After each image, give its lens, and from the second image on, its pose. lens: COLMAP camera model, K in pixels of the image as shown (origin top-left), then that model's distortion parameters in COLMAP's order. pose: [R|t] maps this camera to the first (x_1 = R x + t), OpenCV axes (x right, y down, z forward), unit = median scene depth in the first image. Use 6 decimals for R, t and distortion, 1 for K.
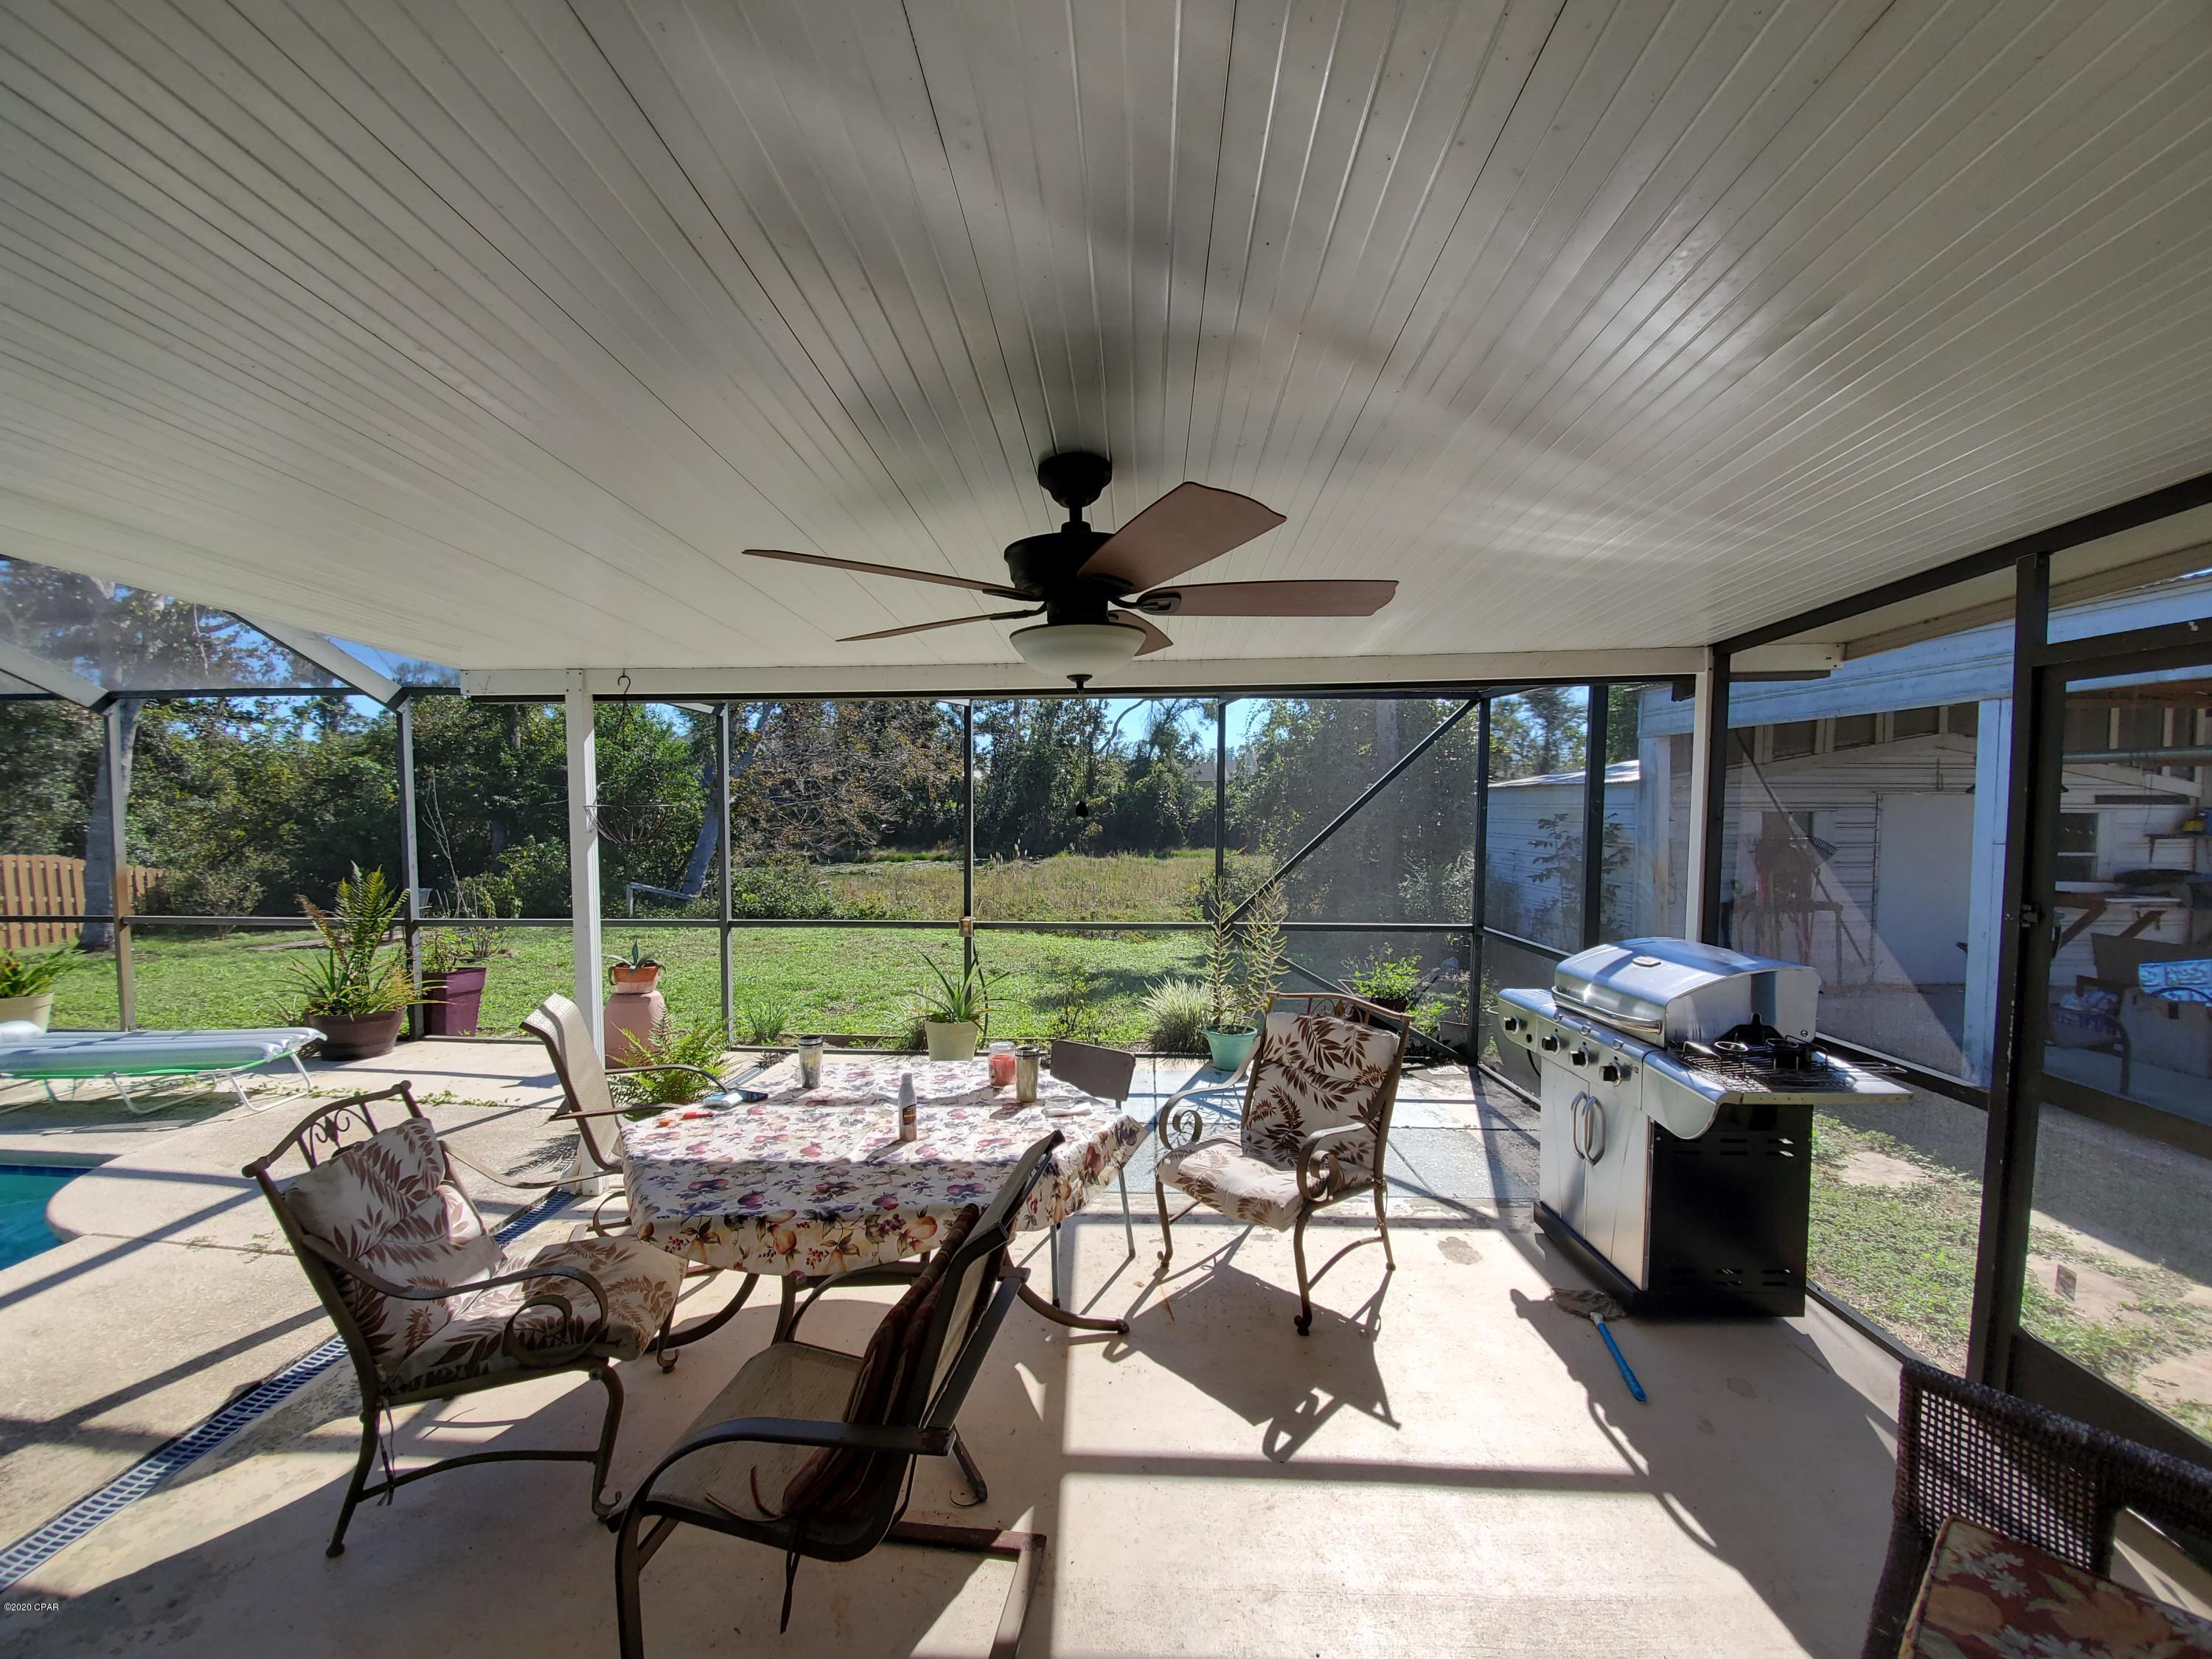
lens RADIAL K [[878.8, 0, 1095.3], [0, 878.8, 846.4], [0, 0, 1]] dist [0.011562, -0.016421]
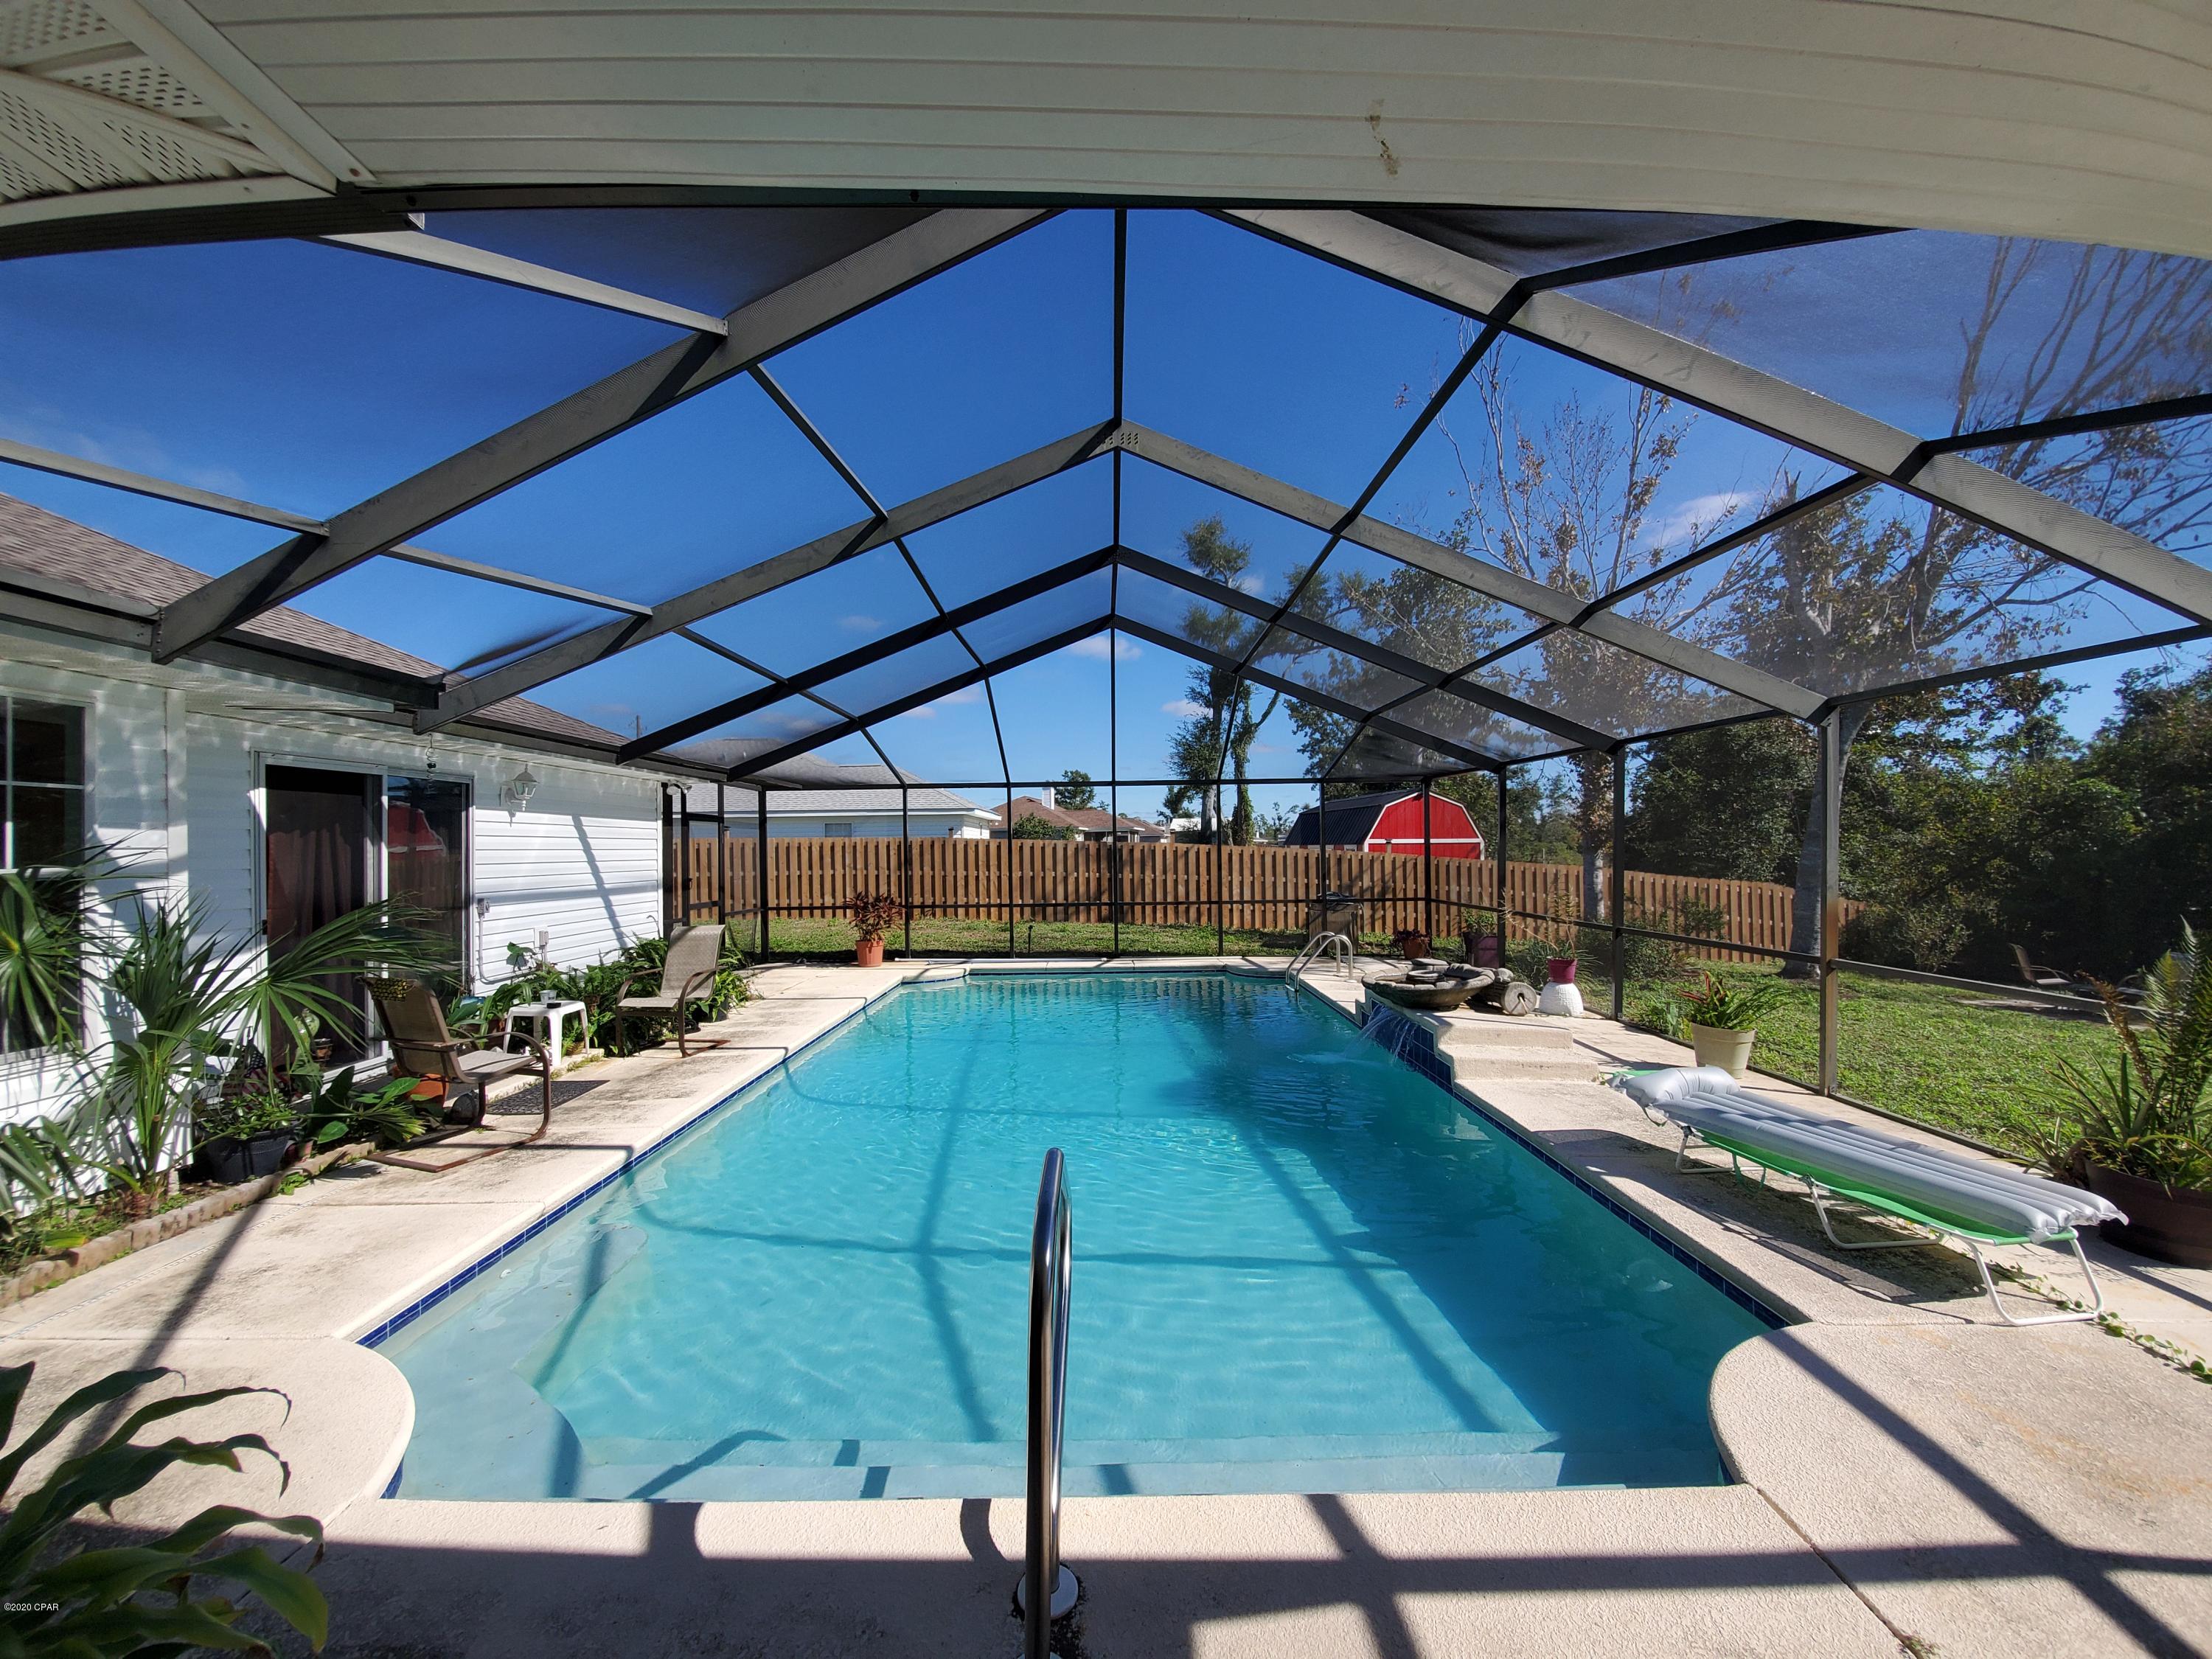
lens RADIAL K [[878.8, 0, 1095.3], [0, 878.8, 846.4], [0, 0, 1]] dist [0.011562, -0.016421]
pose [[0.034900, 0.005253, -0.999377, -0.165347], [-0.047955, 0.998843, 0.003575, 0.001217], [0.998240, 0.047800, 0.035111, 0.141844]]
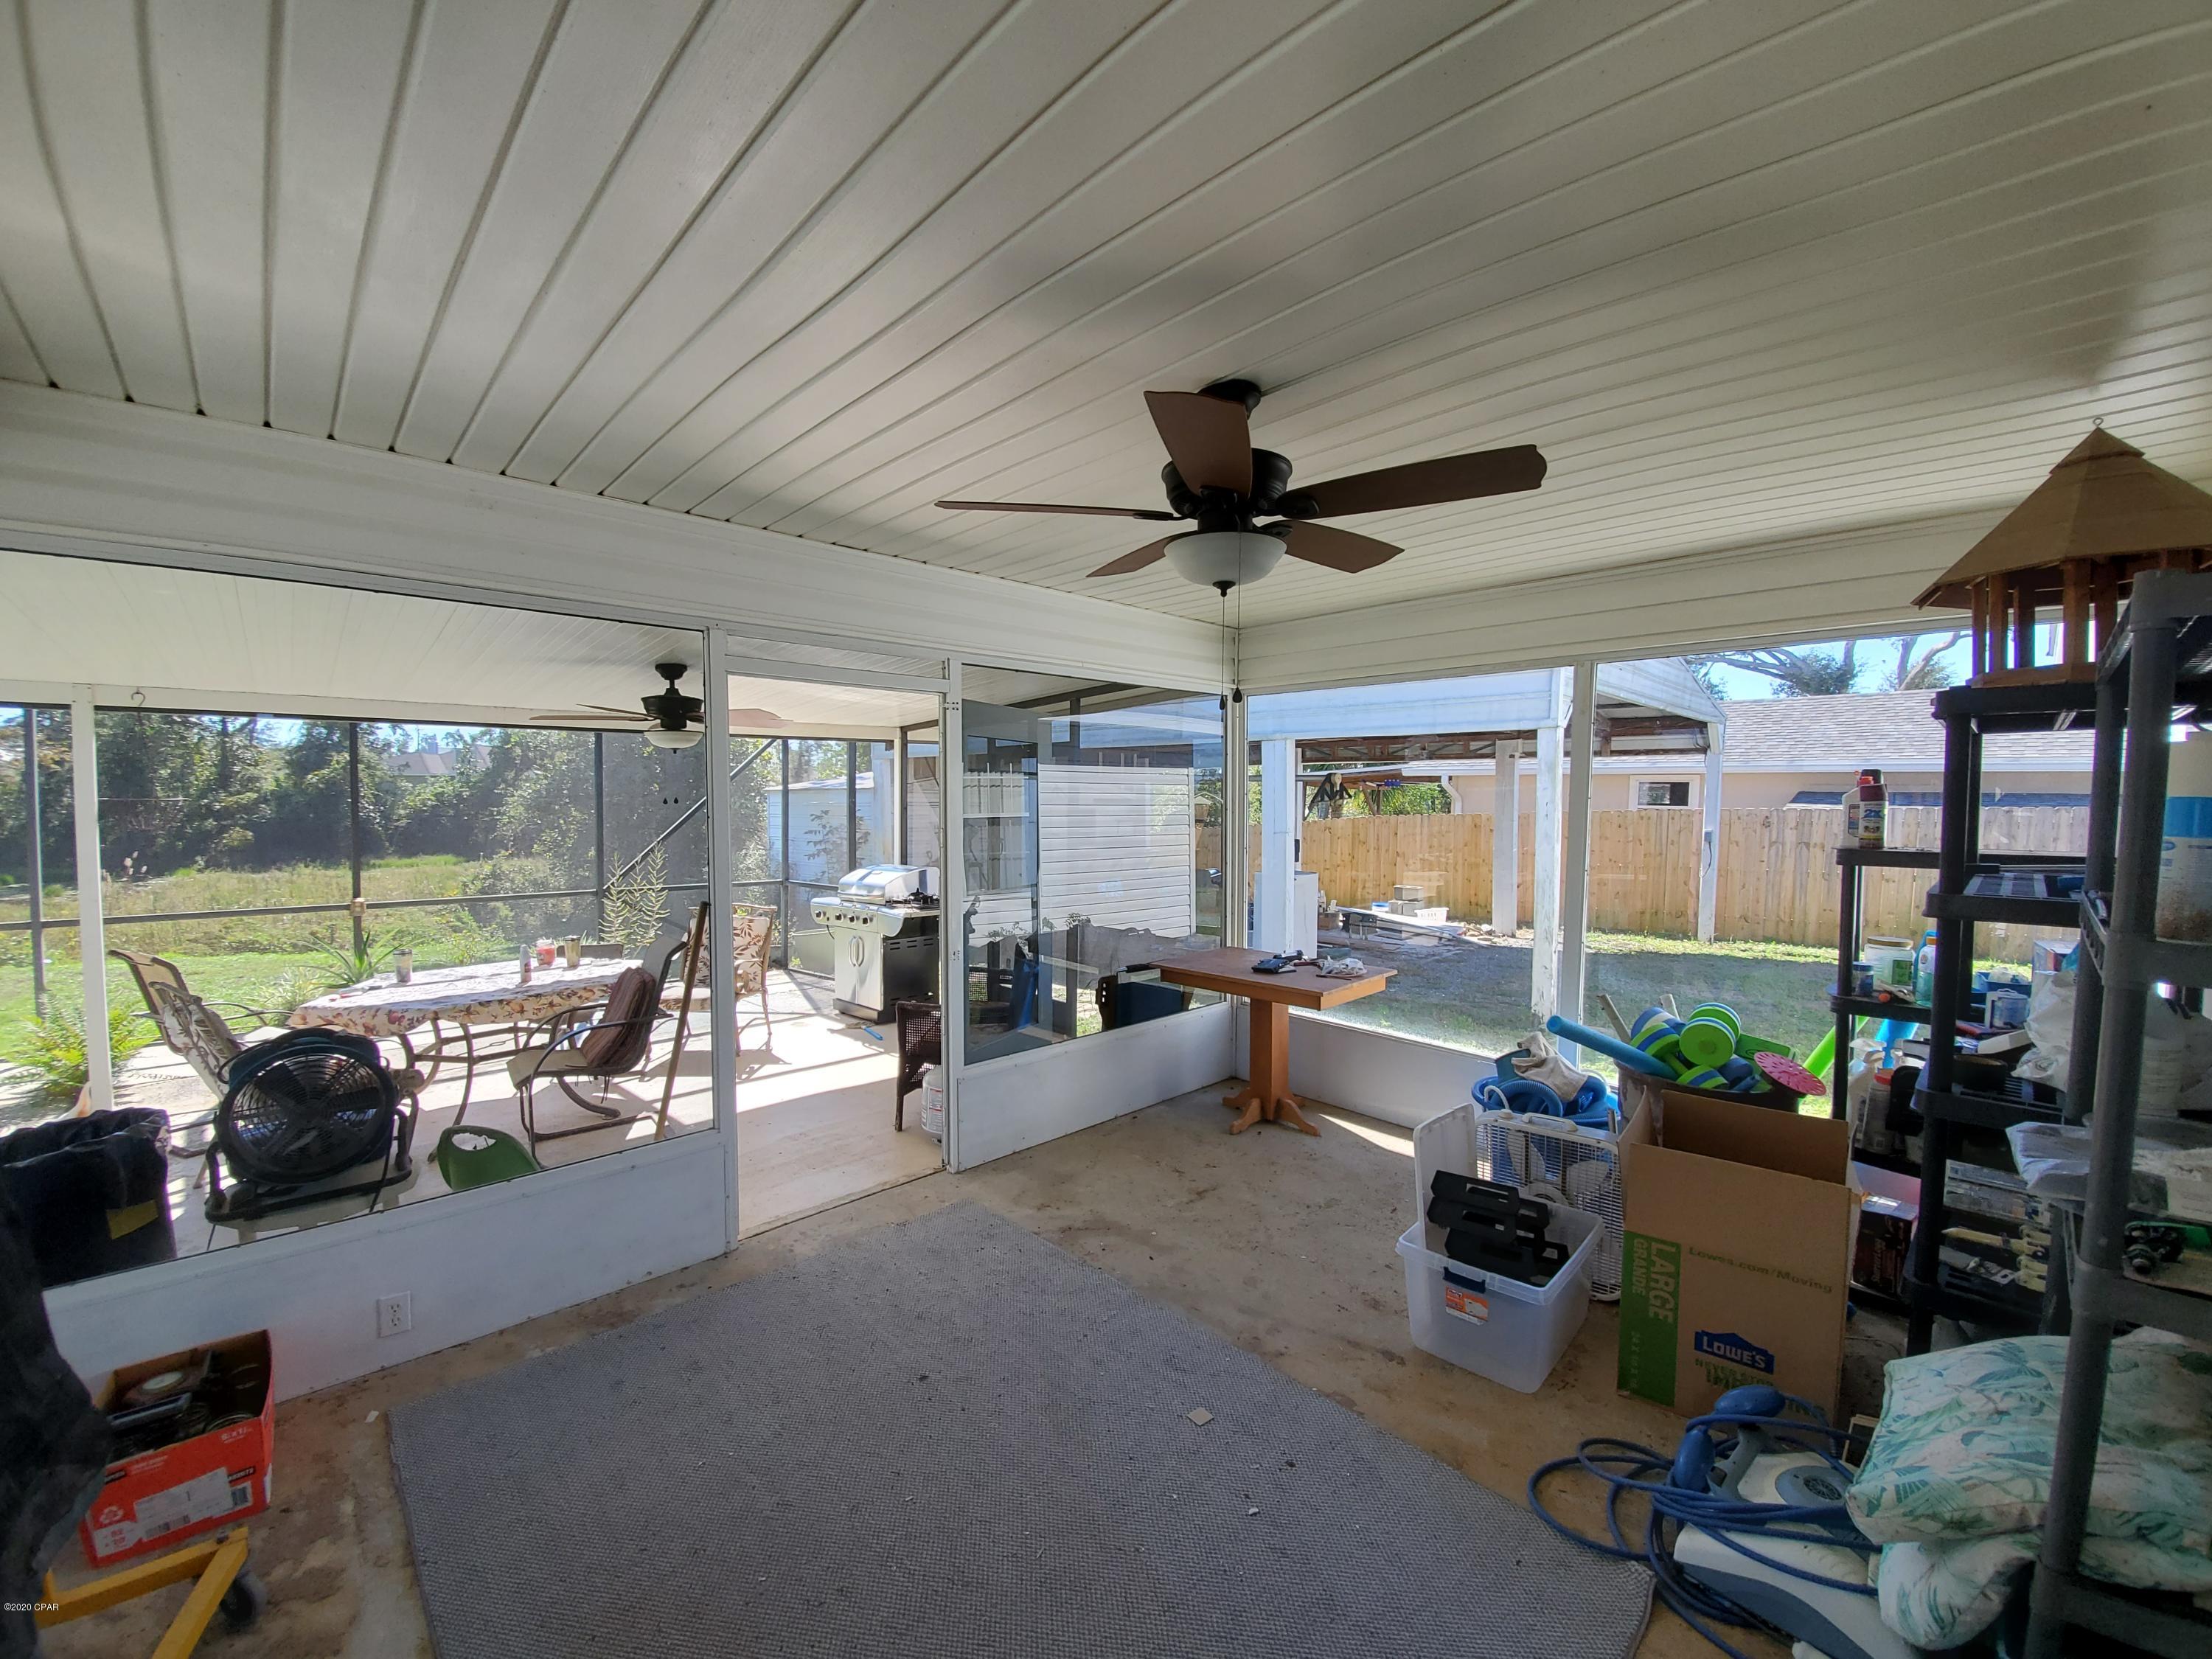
lens RADIAL K [[878.8, 0, 1095.3], [0, 878.8, 846.4], [0, 0, 1]] dist [0.011562, -0.016421]
pose [[0.698339, -0.031449, 0.715076, -0.164900], [0.031753, 0.999412, 0.012944, 0.015405], [-0.715063, 0.013666, 0.698927, -0.271485]]
